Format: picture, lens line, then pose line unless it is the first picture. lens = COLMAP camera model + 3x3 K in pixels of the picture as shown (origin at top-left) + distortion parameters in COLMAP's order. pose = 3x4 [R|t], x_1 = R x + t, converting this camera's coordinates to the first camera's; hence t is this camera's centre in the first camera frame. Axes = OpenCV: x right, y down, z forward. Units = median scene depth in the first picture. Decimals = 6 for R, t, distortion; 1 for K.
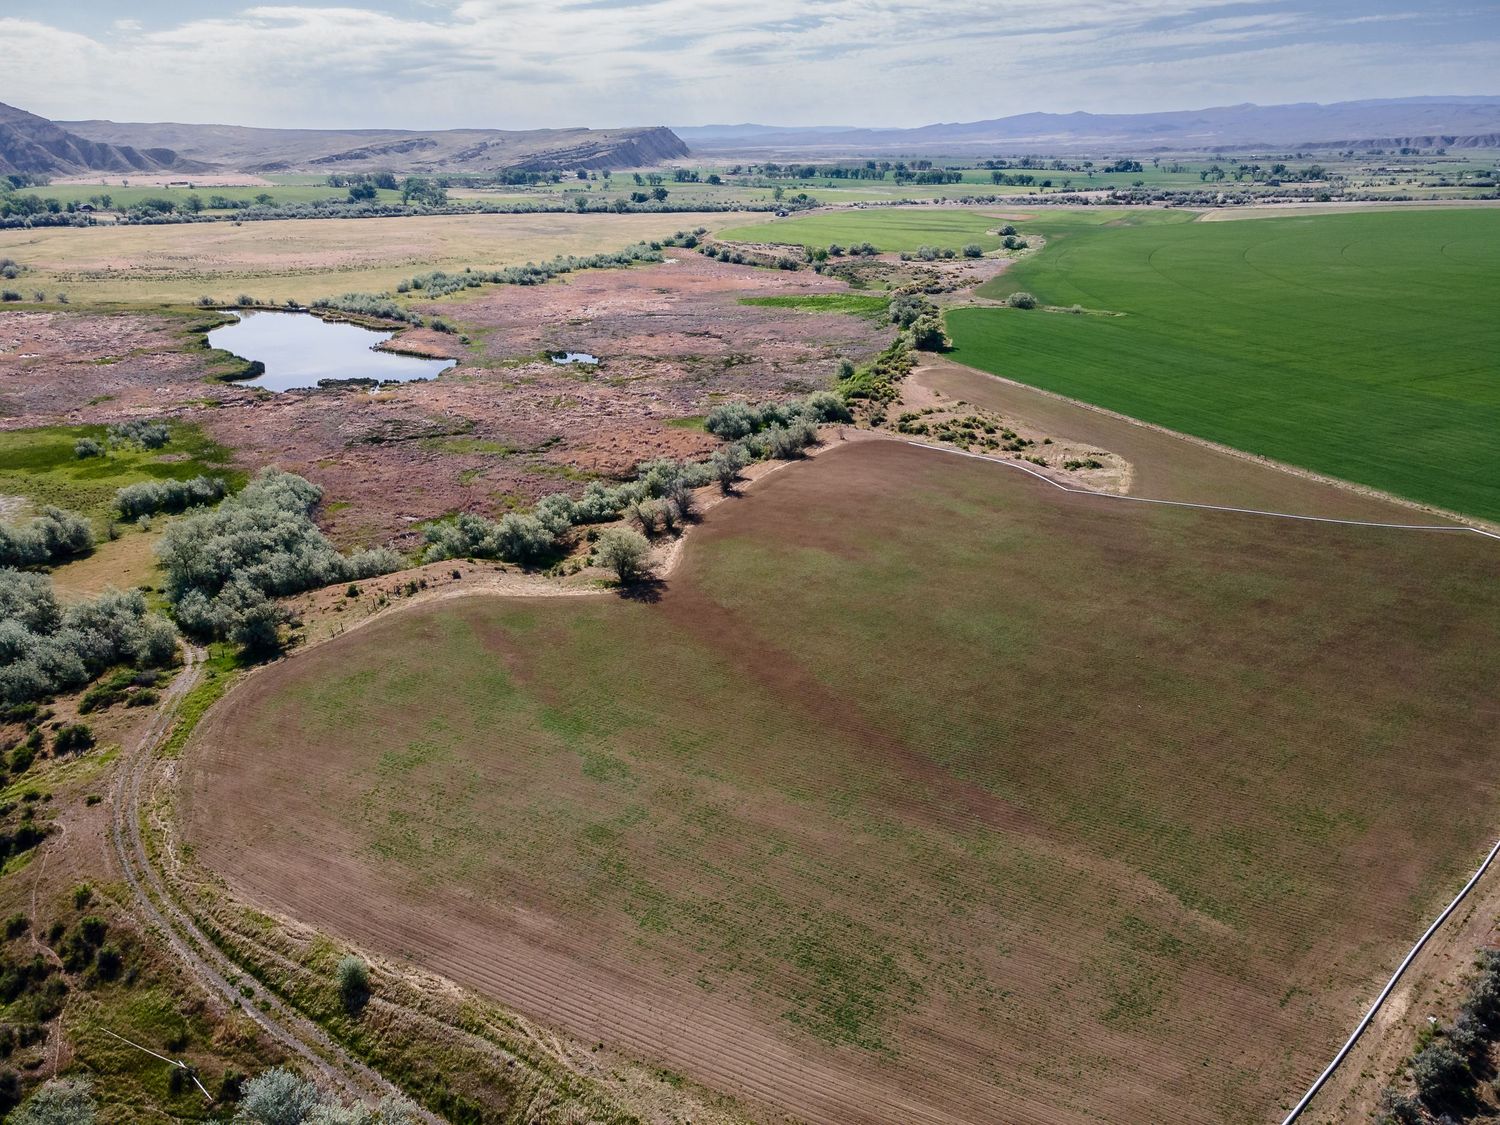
lens RADIAL K [[1092.9, 0, 741.0], [0, 1092.9, 551.2], [0, 0, 1]] dist [0.023562, 0.037084]
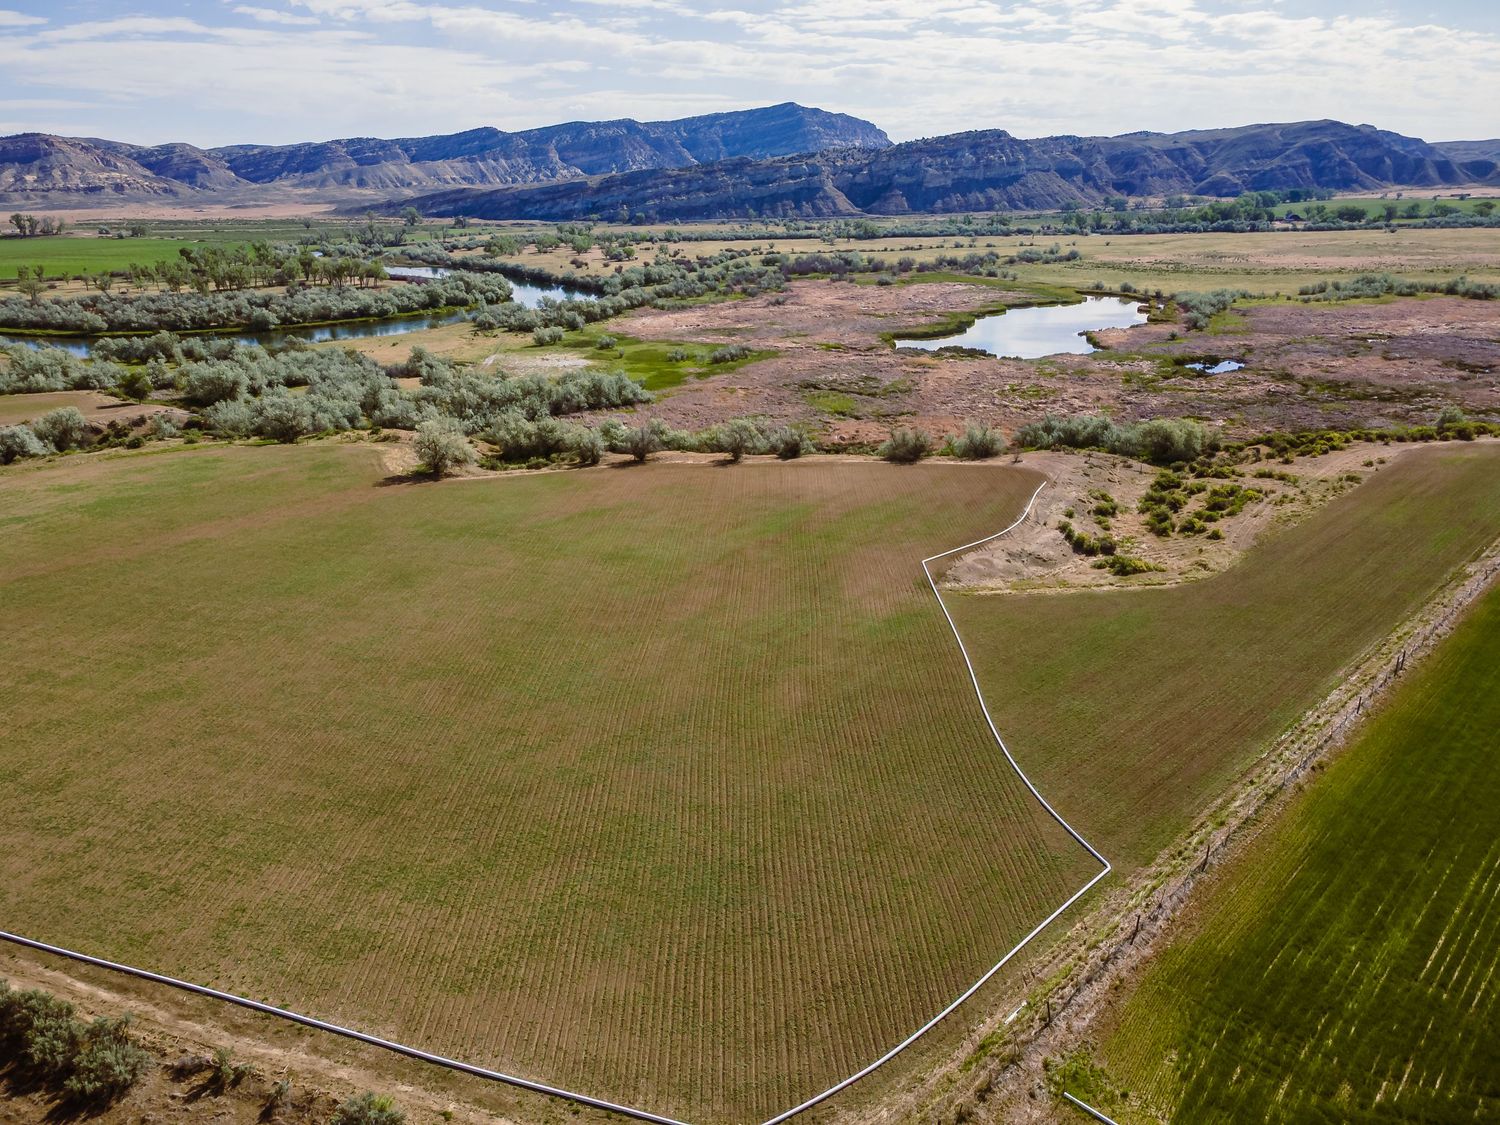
lens RADIAL K [[1092.9, 0, 753.8], [0, 1092.9, 556.0], [0, 0, 1]] dist [0.023562, 0.037084]
pose [[0.459155, 0.282058, -0.842389, 0.138529], [-0.295014, 0.942854, 0.154896, -0.022409], [0.837940, 0.177396, 0.516127, 0.103469]]
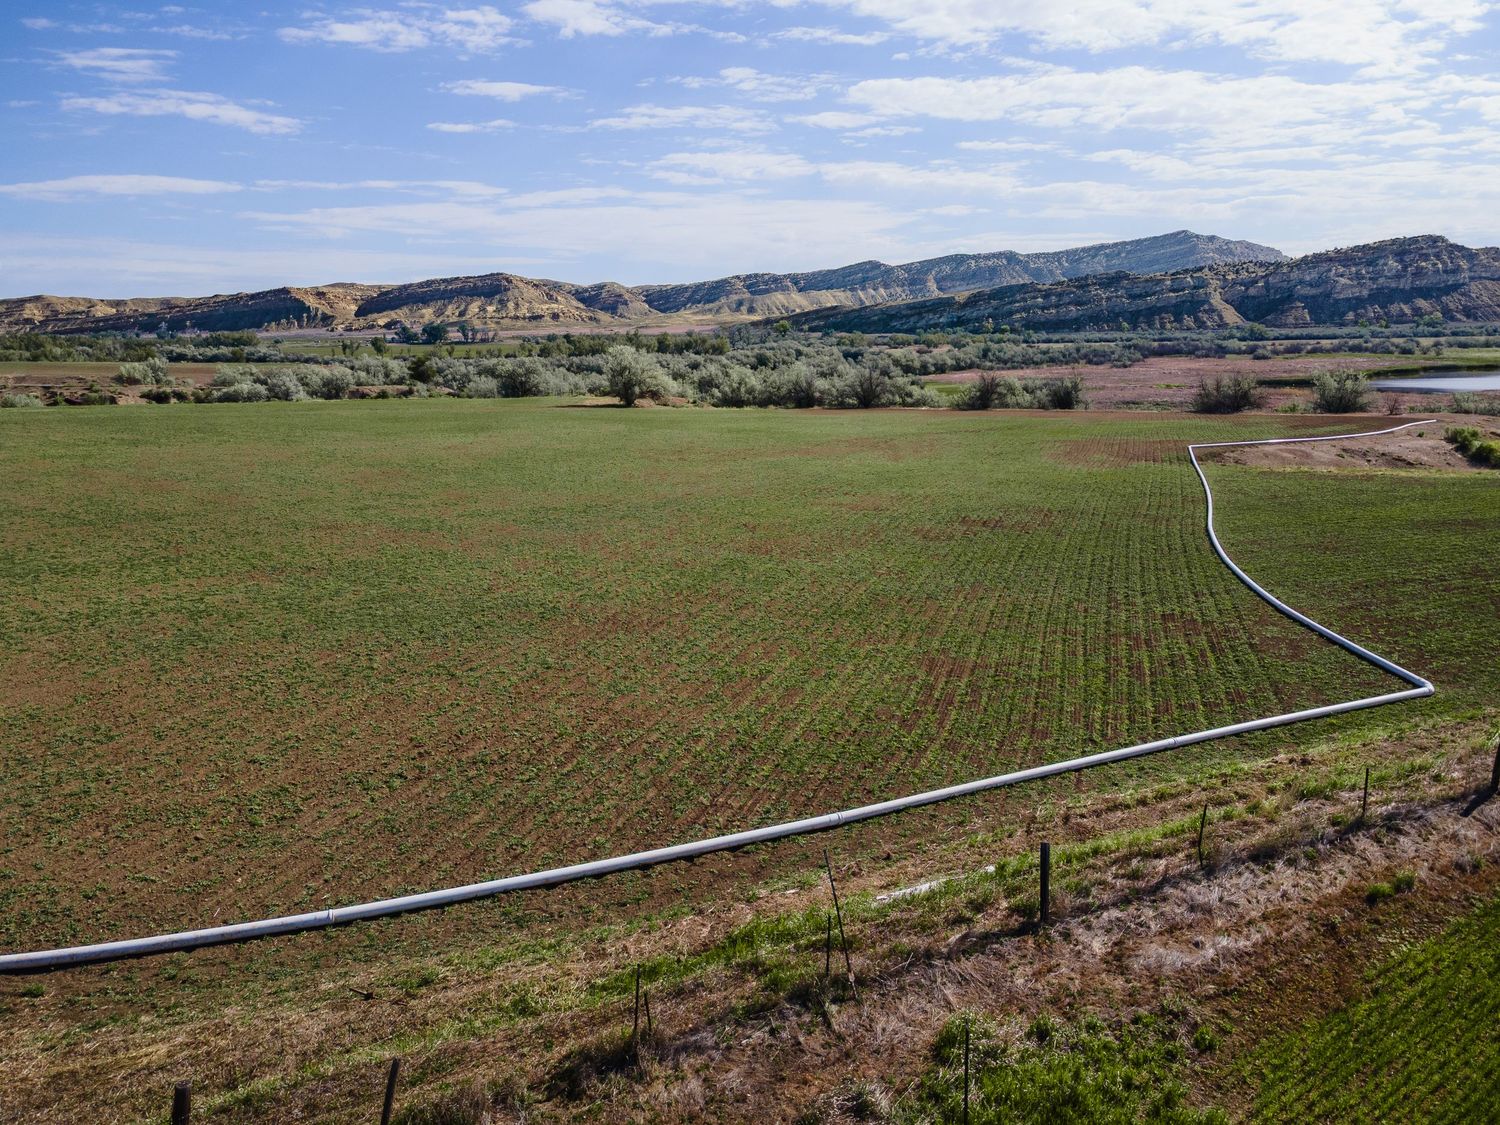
lens RADIAL K [[1092.9, 0, 751.8], [0, 1092.9, 560.1], [0, 0, 1]] dist [0.023562, 0.037084]
pose [[0.143570, 0.207027, -0.967743, 0.120222], [-0.331124, 0.931562, 0.150163, -0.003957], [0.932601, 0.298884, 0.202296, 0.136299]]
